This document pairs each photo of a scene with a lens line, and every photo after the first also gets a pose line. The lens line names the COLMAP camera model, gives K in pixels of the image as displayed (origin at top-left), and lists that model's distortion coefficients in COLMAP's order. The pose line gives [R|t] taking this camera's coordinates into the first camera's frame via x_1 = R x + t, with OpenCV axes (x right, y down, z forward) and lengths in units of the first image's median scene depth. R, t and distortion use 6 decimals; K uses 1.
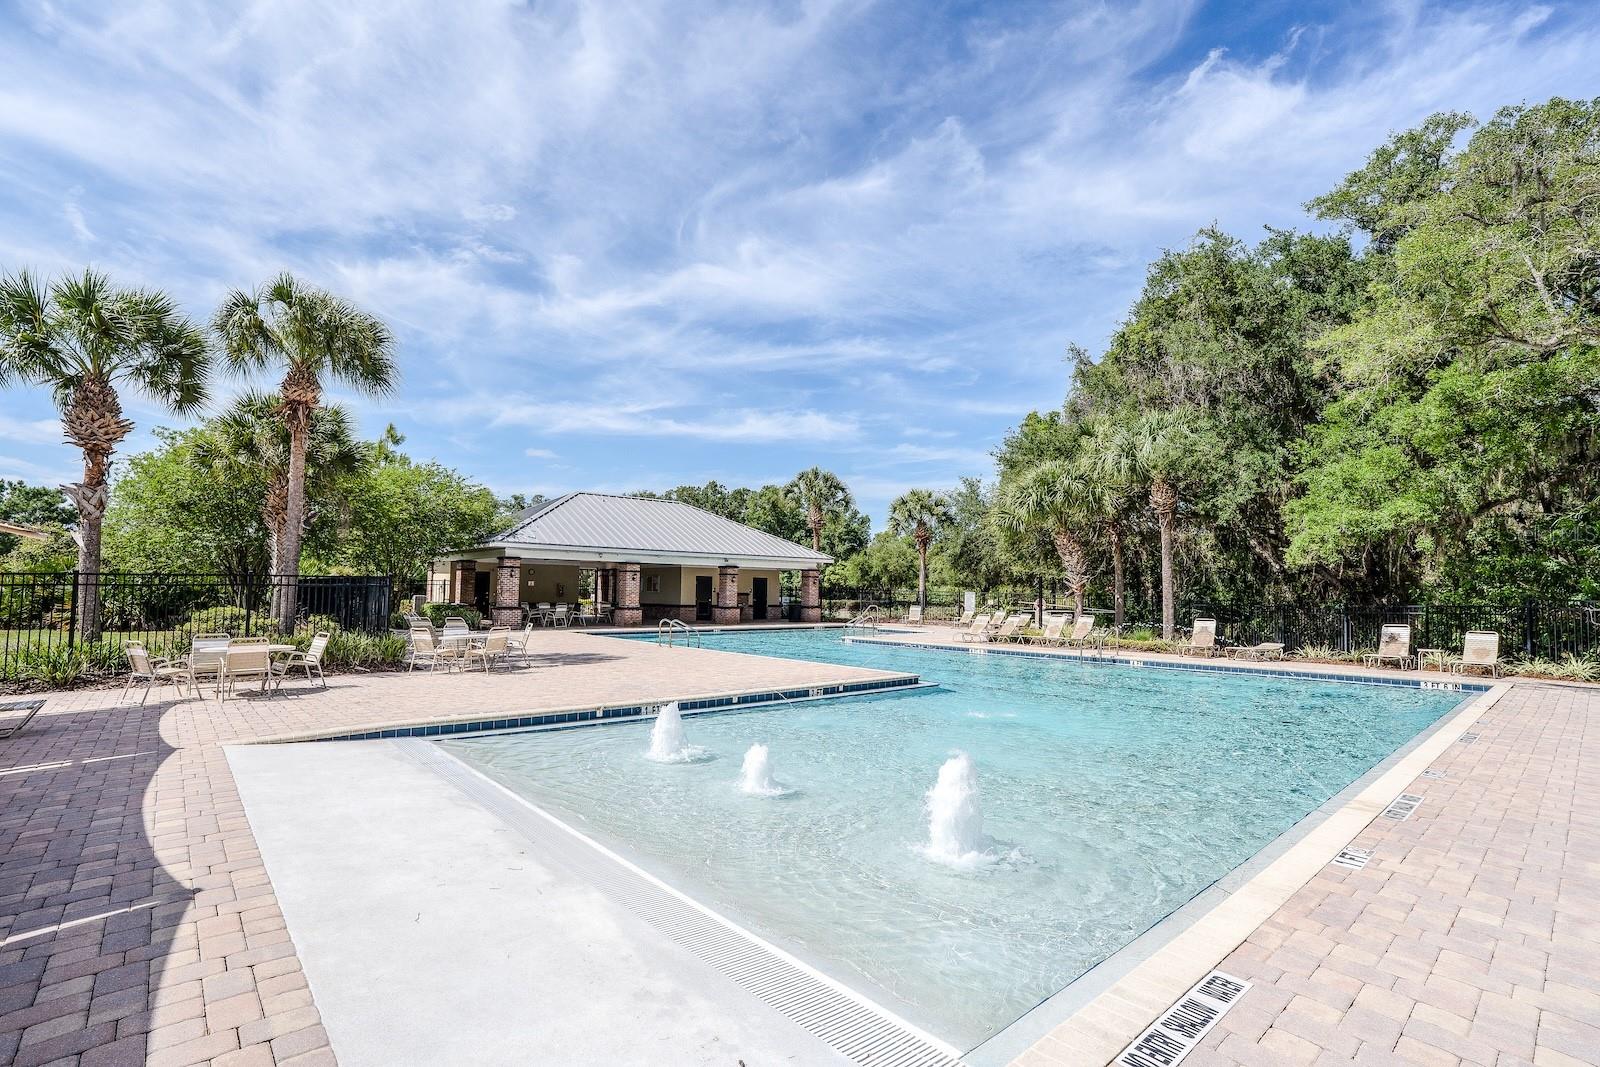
lens RADIAL K [[743.1, 0, 800.4], [0, 743.1, 527.9], [0, 0, 1]] dist [-0.071285, 0.028481]
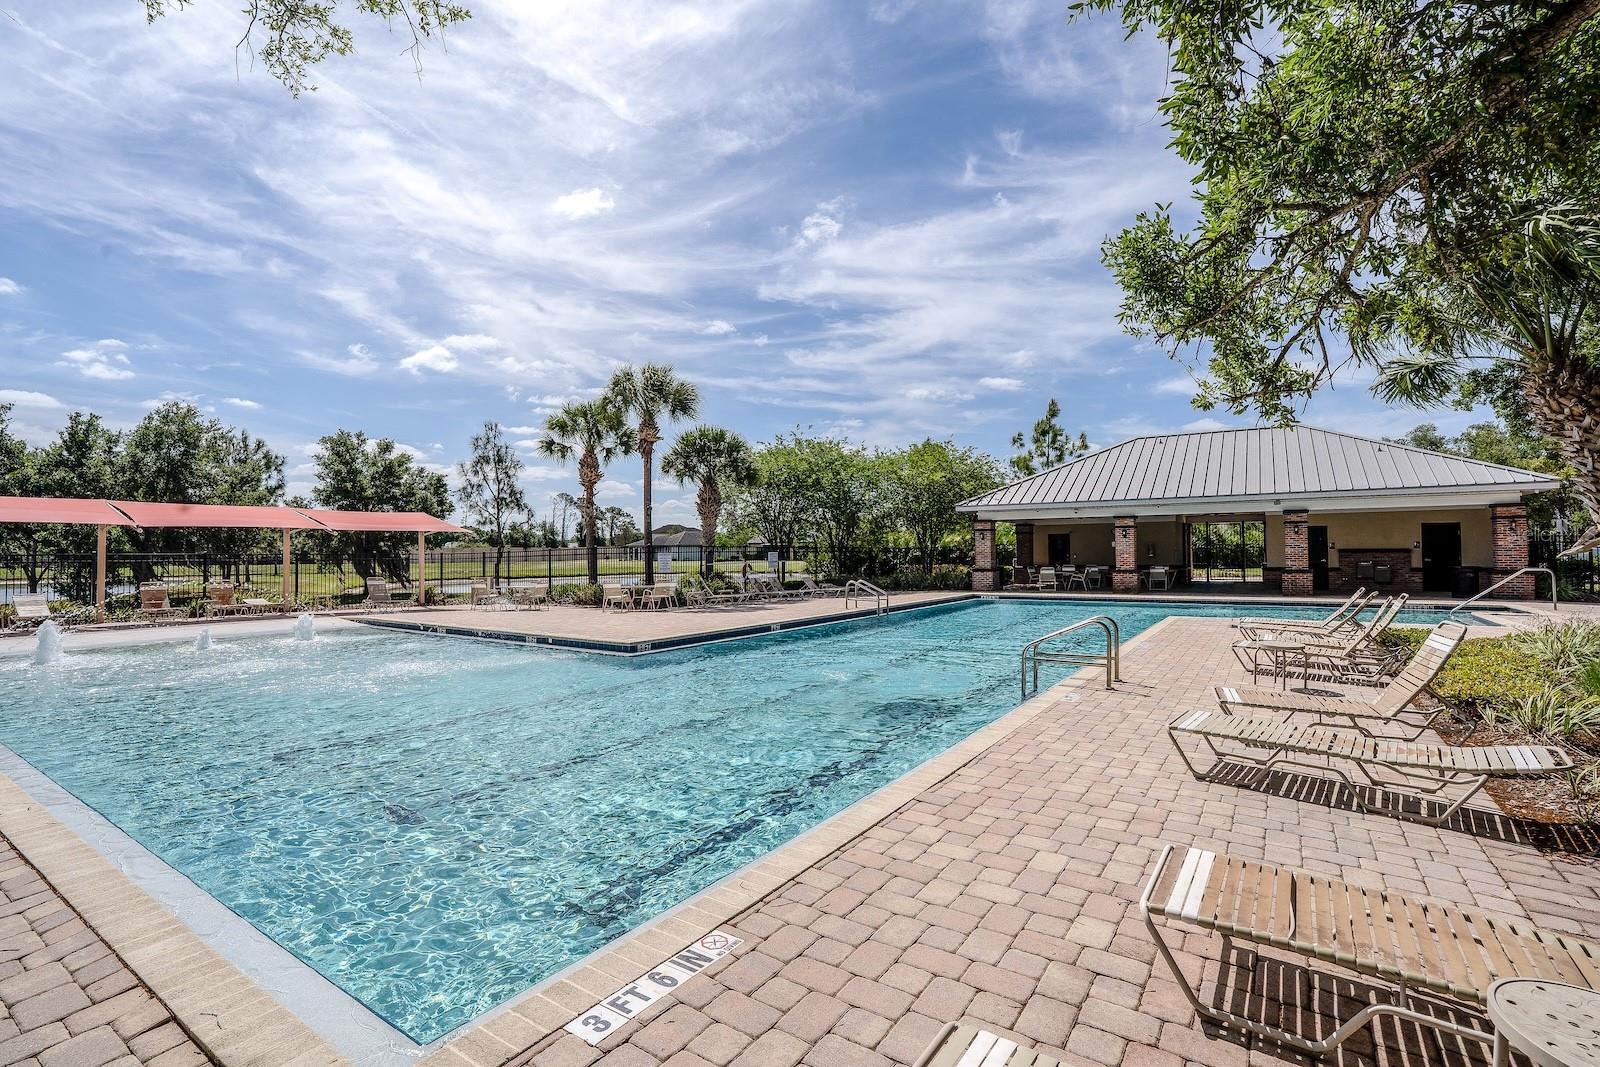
lens RADIAL K [[743.1, 0, 800.4], [0, 743.1, 527.9], [0, 0, 1]] dist [-0.071285, 0.028481]
pose [[0.261143, -0.045927, -0.964207, 0.265338], [0.094036, 0.995327, -0.021941, 0.024257], [0.960709, -0.084940, 0.264242, 0.238119]]
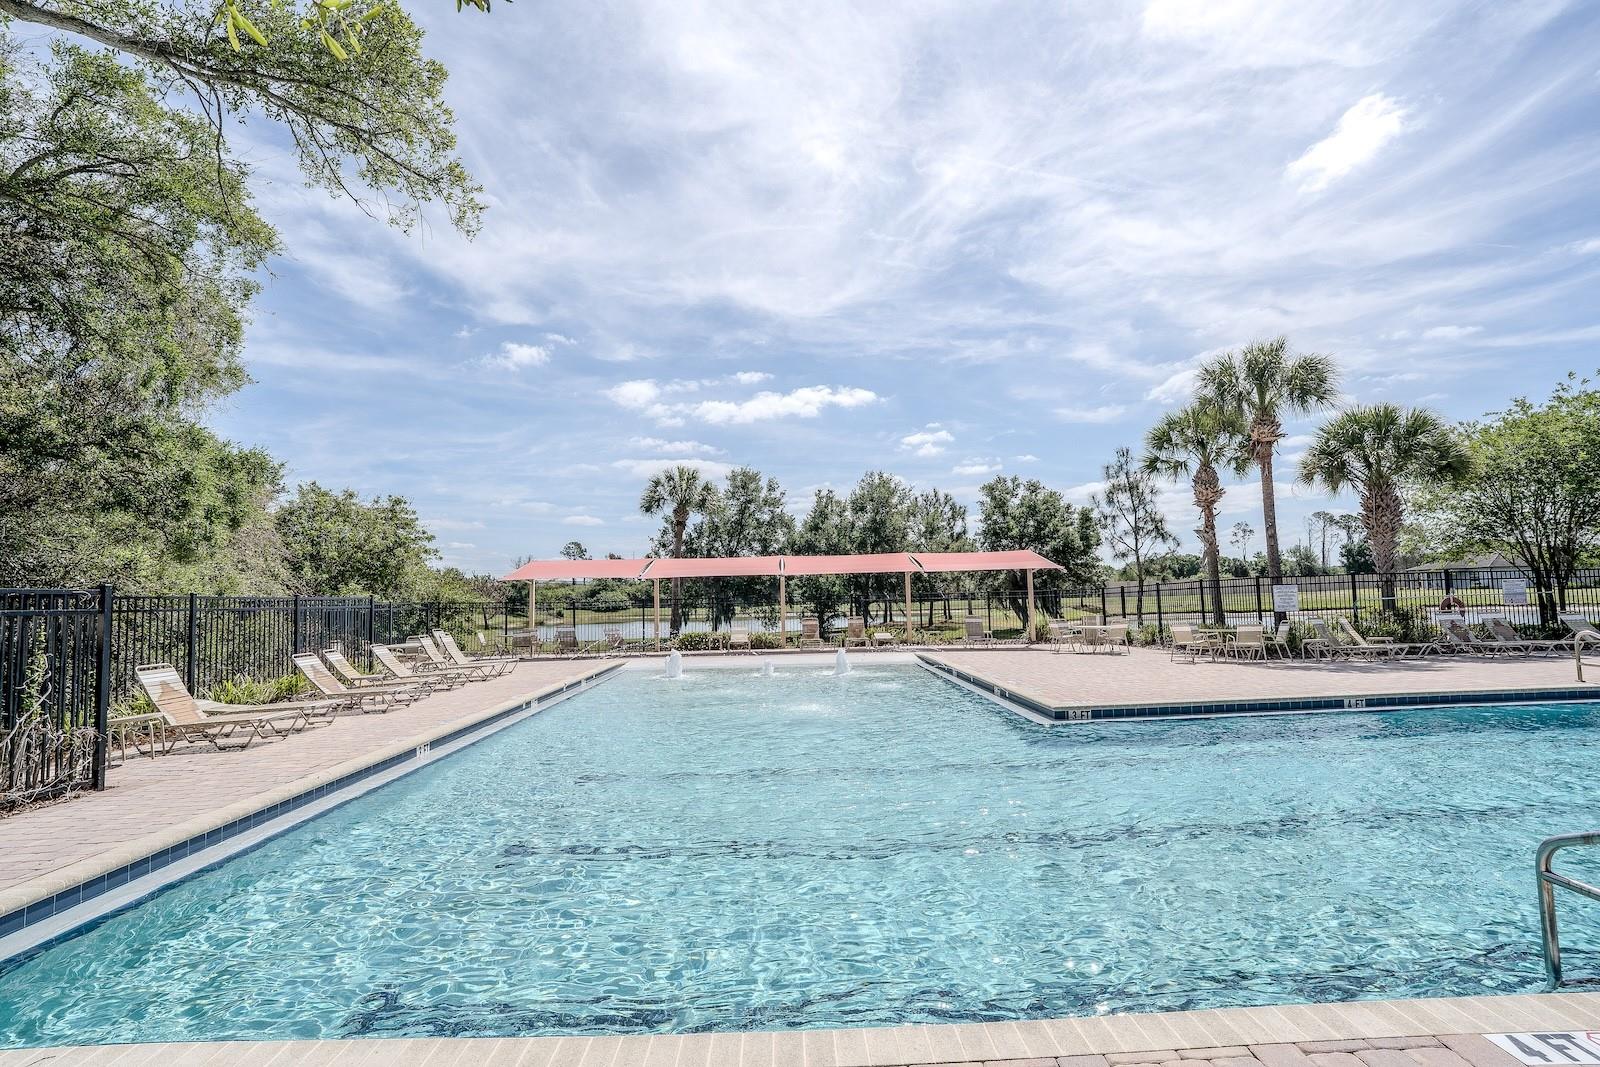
lens RADIAL K [[741.7, 0, 804.7], [0, 741.7, 493.2], [0, 0, 1]] dist [-0.075323, 0.036174]
pose [[-0.641938, -0.104976, -0.759537, 0.211785], [0.078910, 0.976279, -0.201624, 0.029736], [0.762686, -0.189365, -0.618427, 0.314797]]
